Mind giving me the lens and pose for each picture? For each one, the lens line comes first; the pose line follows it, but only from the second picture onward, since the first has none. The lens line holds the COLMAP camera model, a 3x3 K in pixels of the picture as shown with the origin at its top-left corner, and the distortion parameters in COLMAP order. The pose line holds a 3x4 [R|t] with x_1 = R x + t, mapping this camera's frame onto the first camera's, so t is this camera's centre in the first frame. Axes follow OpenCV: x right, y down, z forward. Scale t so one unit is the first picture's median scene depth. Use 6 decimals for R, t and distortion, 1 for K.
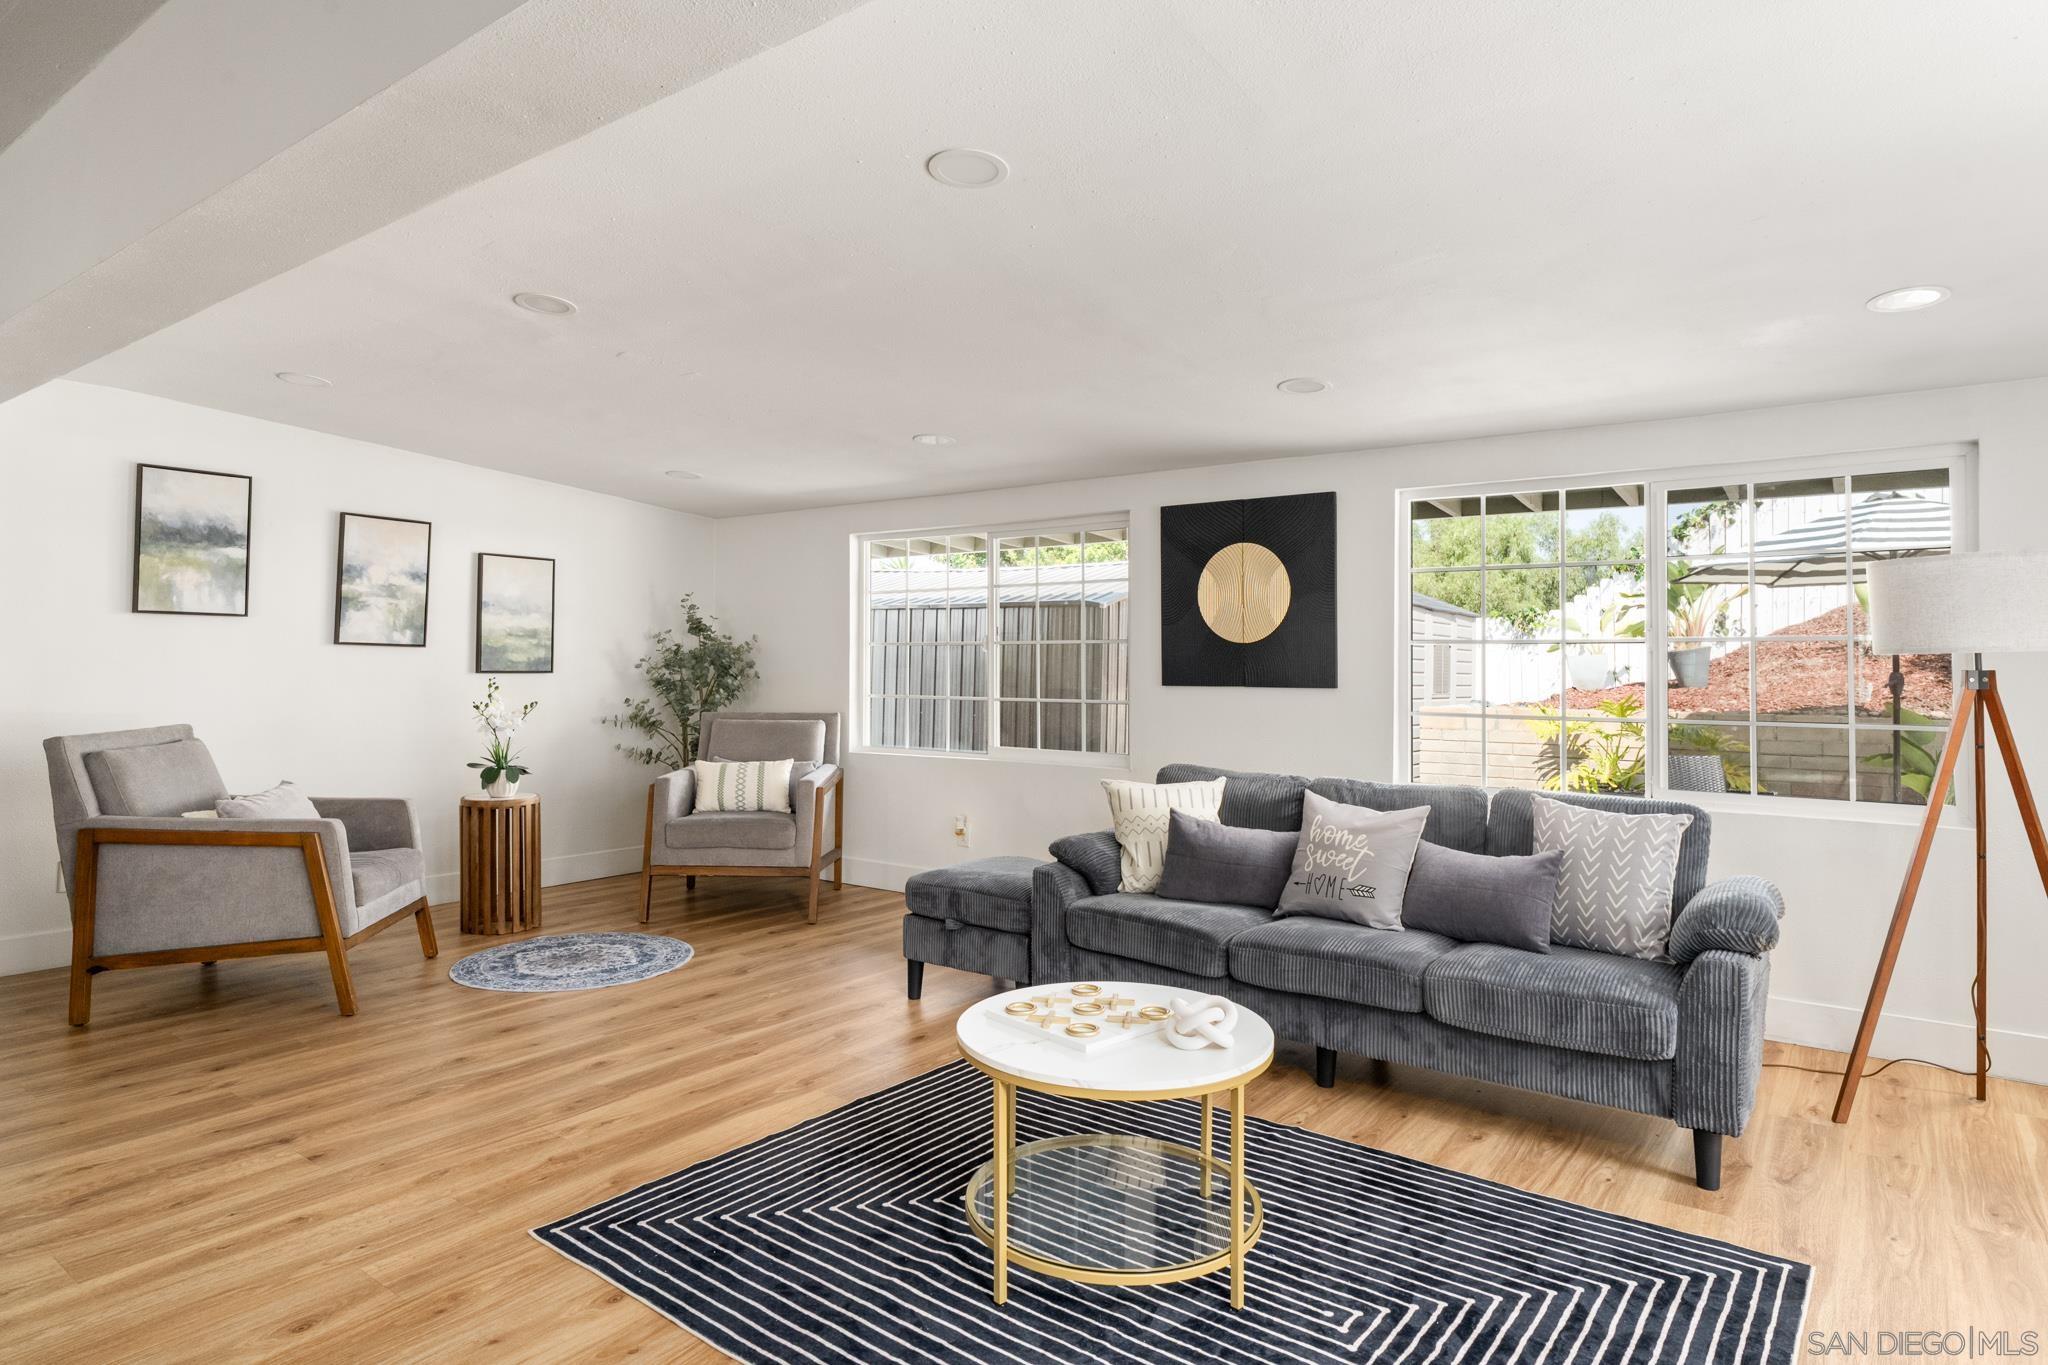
lens RADIAL K [[1159.5, 0, 1006.8], [0, 1159.5, 628.5], [0, 0, 1]] dist [-0.001673, -0.000362]
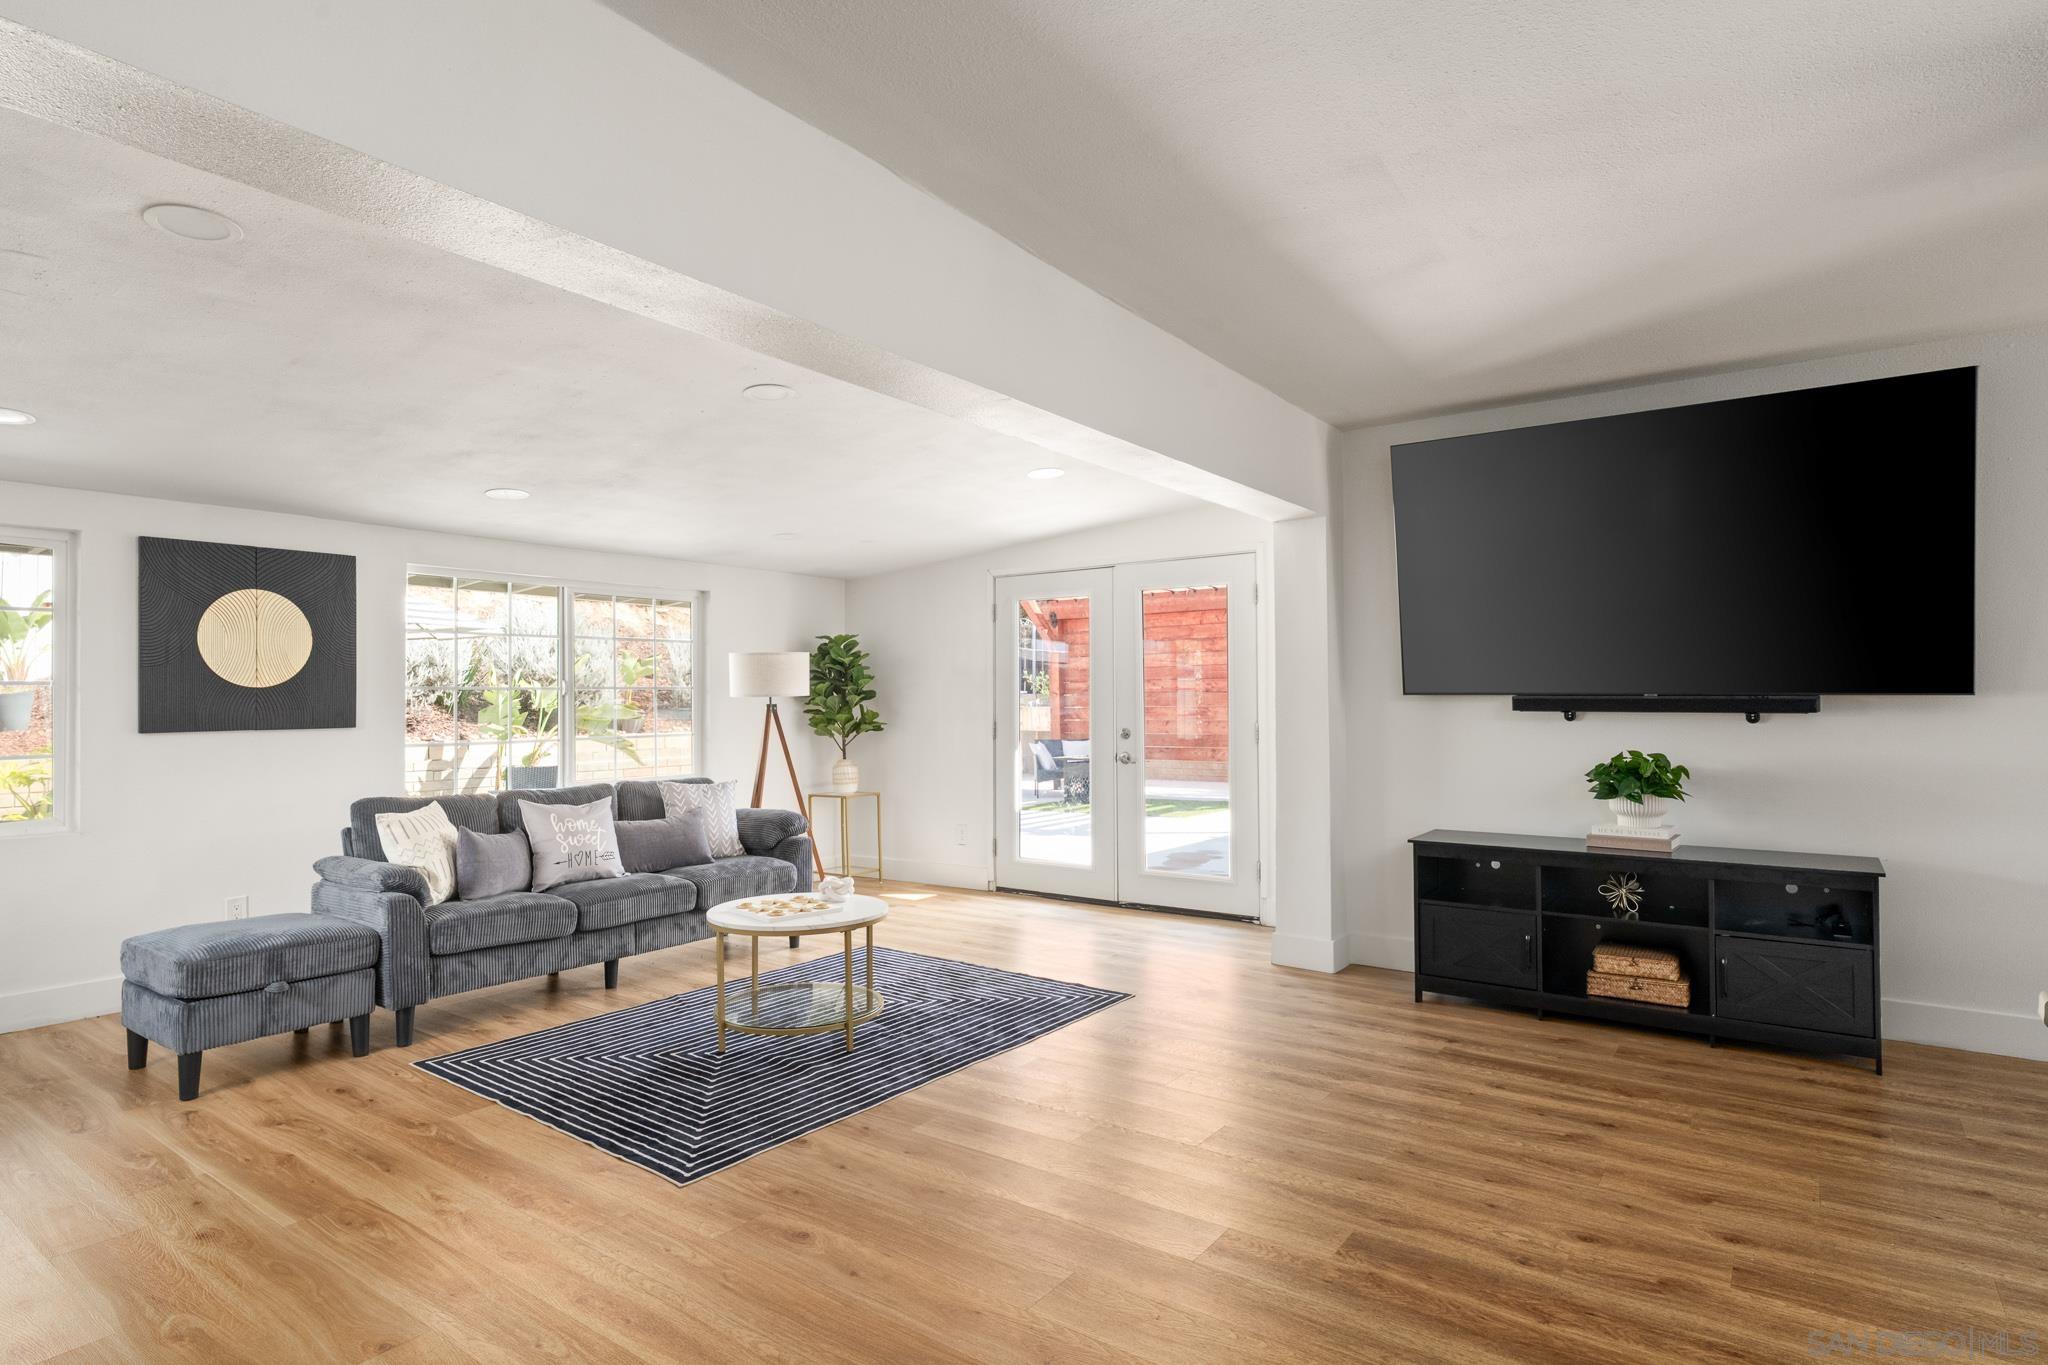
lens RADIAL K [[1105.2, 0, 1024.0], [0, 1105.2, 689.5], [0, 0, 1]] dist [-0.005897, -0.002380]
pose [[-0.027749, 0.005855, 0.999598, -0.657309], [-0.020650, 0.999766, -0.006429, 0.005790], [-0.999402, -0.020820, -0.027622, 0.293267]]
